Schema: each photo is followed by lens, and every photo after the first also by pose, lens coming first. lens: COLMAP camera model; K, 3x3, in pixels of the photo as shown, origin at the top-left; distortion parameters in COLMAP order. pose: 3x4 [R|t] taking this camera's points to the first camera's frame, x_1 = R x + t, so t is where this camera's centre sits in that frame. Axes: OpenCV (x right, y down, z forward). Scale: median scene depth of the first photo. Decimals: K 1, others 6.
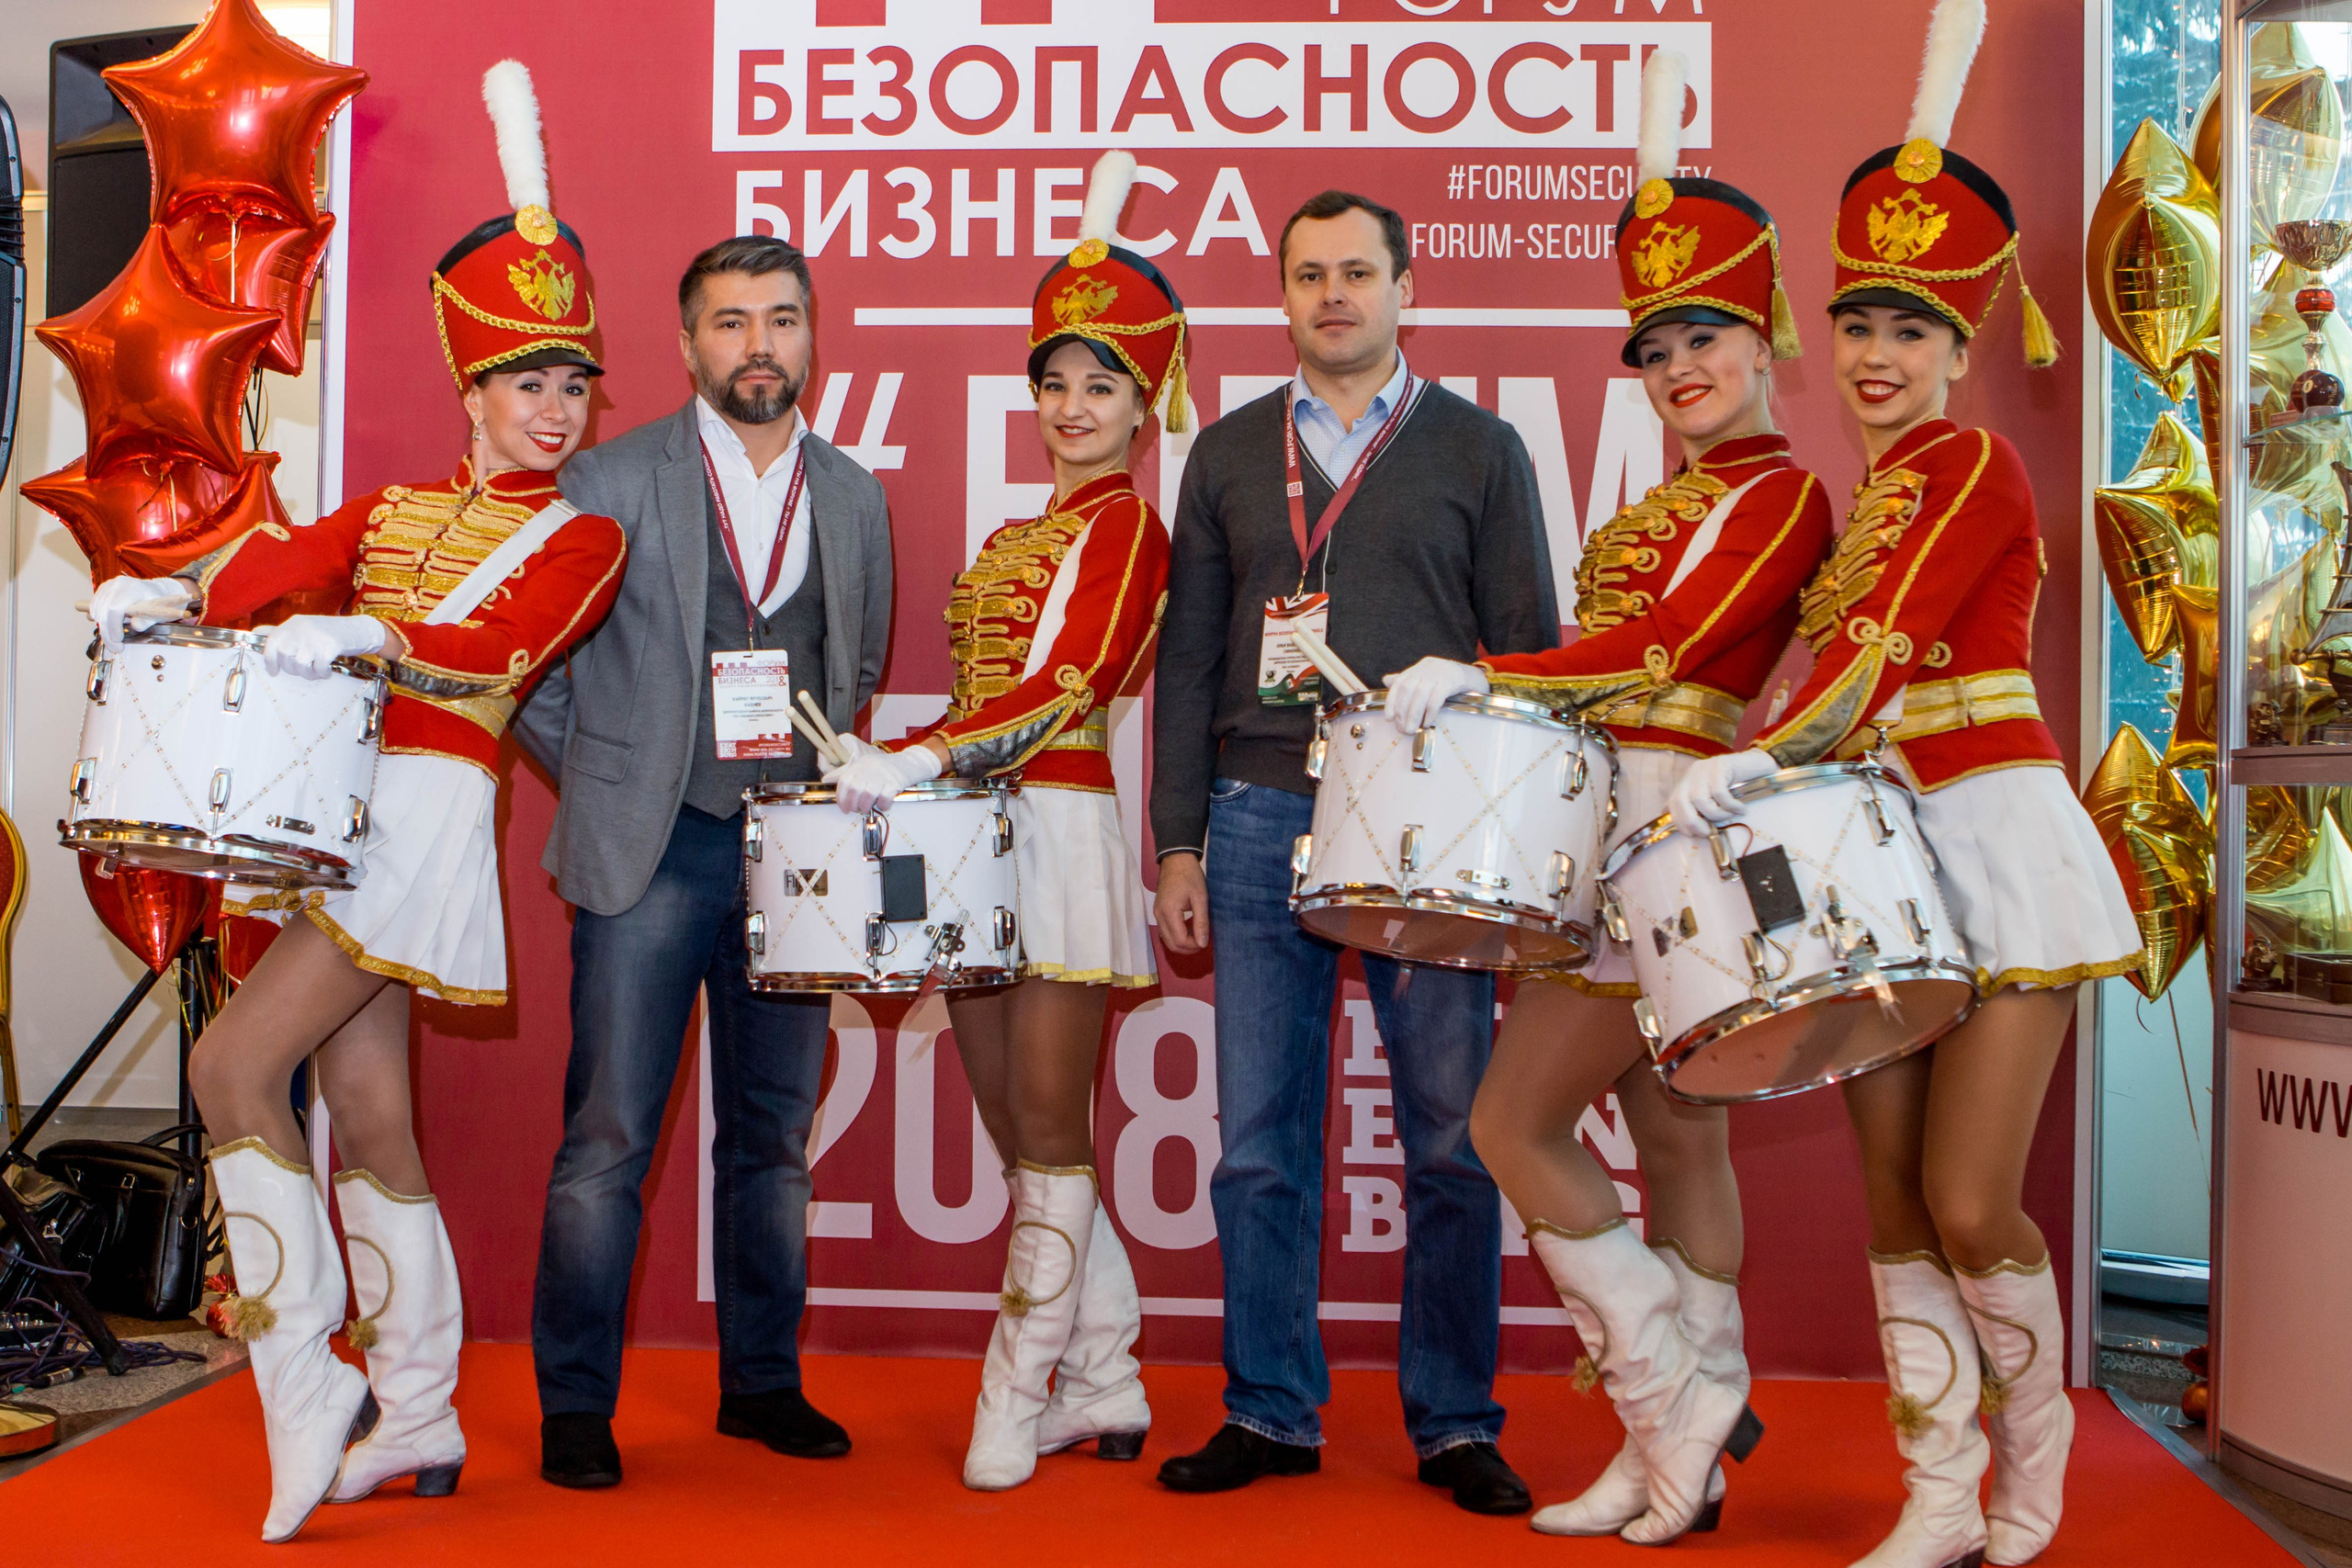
lens RADIAL K [[3607.6, 0, 1129.6], [0, 3607.6, 718.2], [0, 0, 1]] dist [-0.078928, 0.000000]
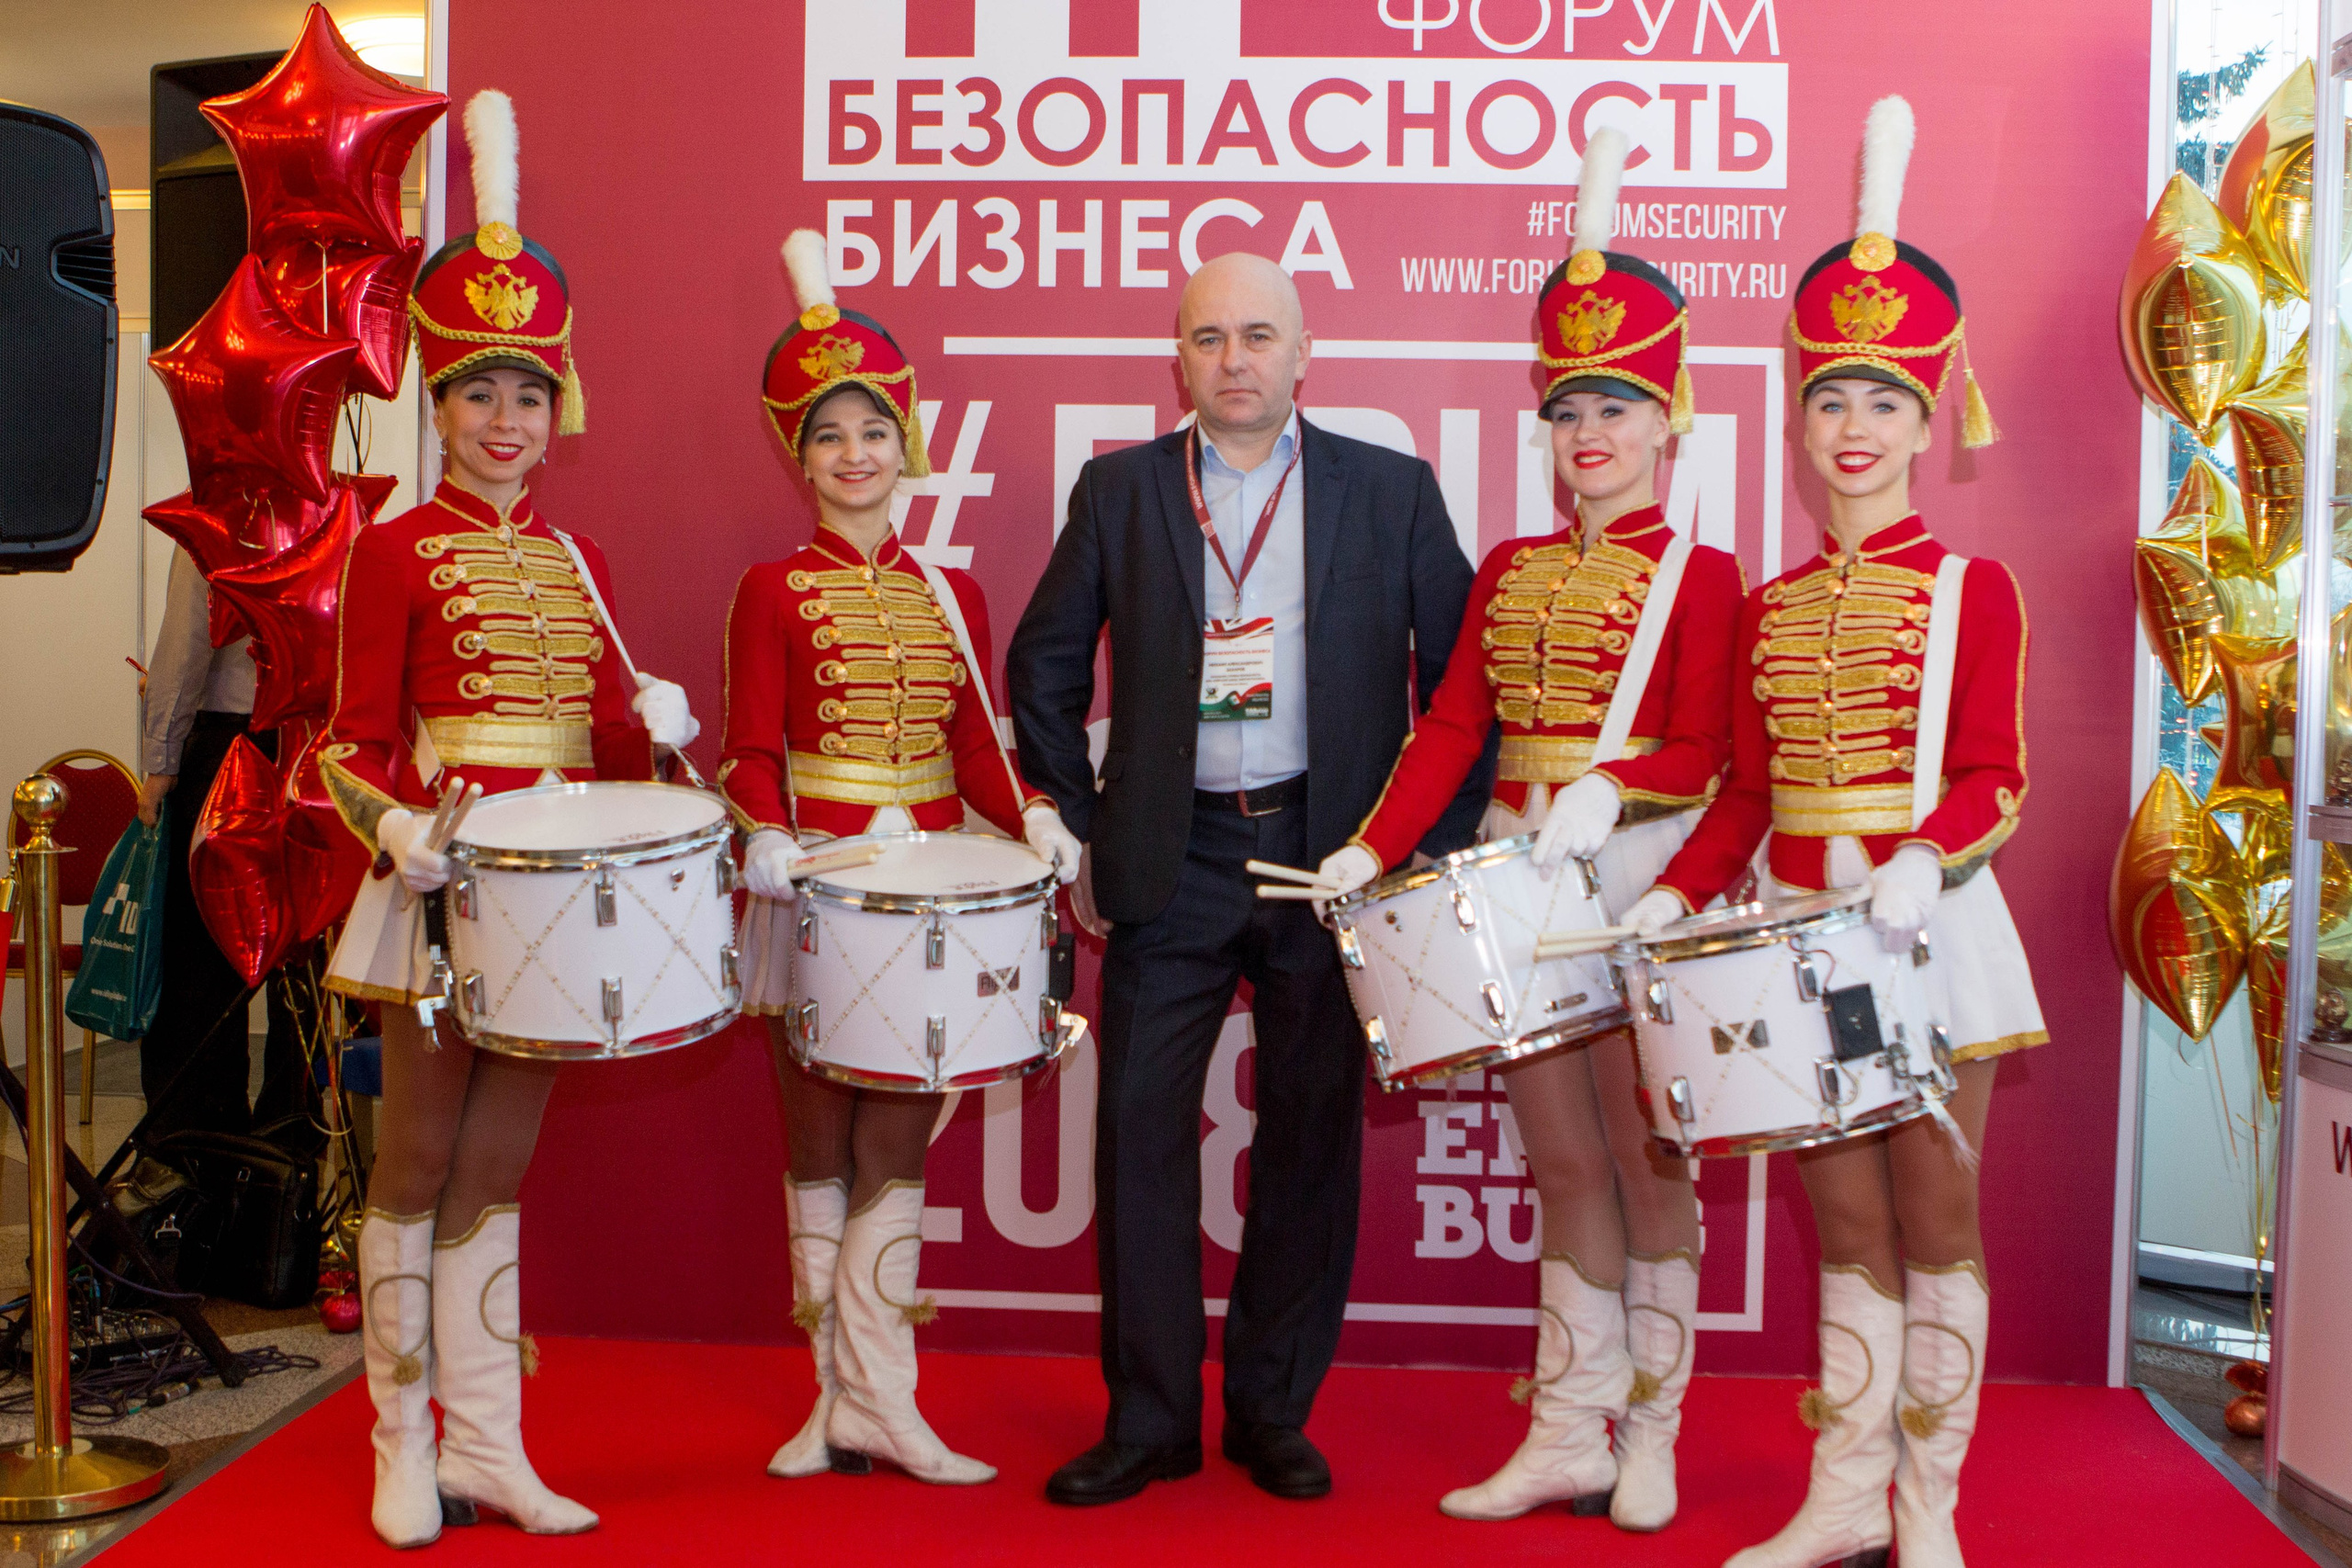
lens RADIAL K [[3135.3, 0, 1170.1], [0, 3135.3, 809.6], [0, 0, 1]] dist [-0.085045, 0.000000]
pose [[0.999782, 0.003382, 0.020611, -0.030231], [-0.004795, 0.997611, 0.068920, -0.041903], [-0.020329, -0.069004, 0.997409, 0.107301]]
